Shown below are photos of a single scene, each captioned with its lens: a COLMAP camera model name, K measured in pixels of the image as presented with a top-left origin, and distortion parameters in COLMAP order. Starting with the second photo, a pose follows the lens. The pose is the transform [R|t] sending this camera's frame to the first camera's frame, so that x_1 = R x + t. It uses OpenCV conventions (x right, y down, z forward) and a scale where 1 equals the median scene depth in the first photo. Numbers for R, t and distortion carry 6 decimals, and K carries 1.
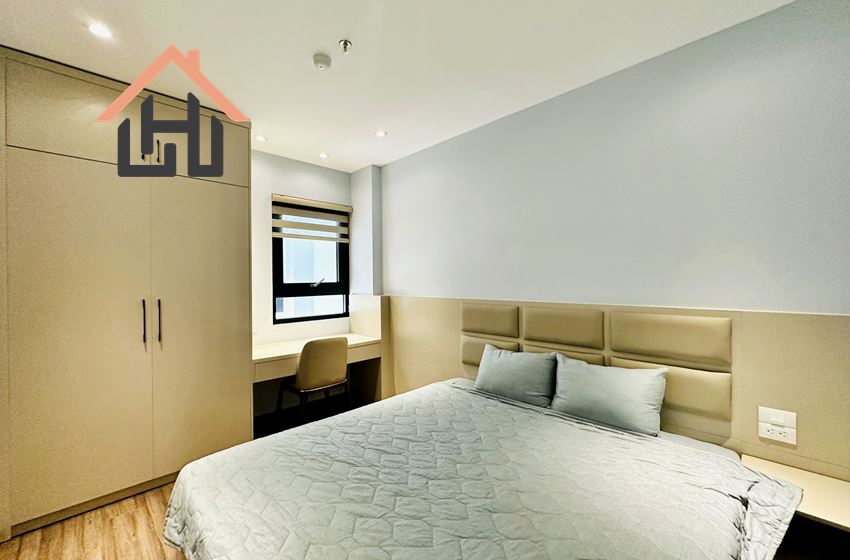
lens RADIAL K [[342.8, 0, 427.4], [0, 342.8, 279.9], [0, 0, 1]] dist [-0.000092, 0.000081]
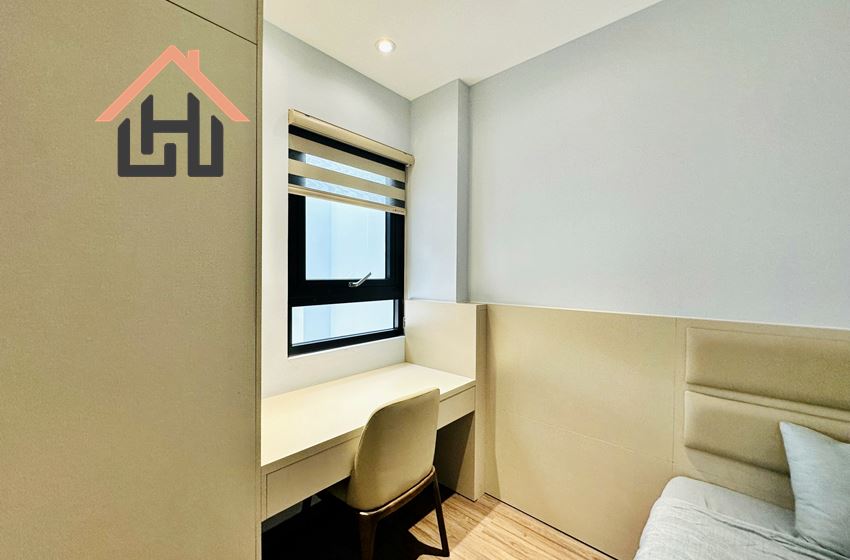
lens RADIAL K [[342.8, 0, 422.6], [0, 342.8, 279.0], [0, 0, 1]] dist [-0.000092, 0.000081]
pose [[0.998383, 0.019401, 0.053430, -0.248161], [-0.019938, 0.999756, 0.009531, 0.000212], [-0.053232, -0.010581, 0.998526, 0.418359]]
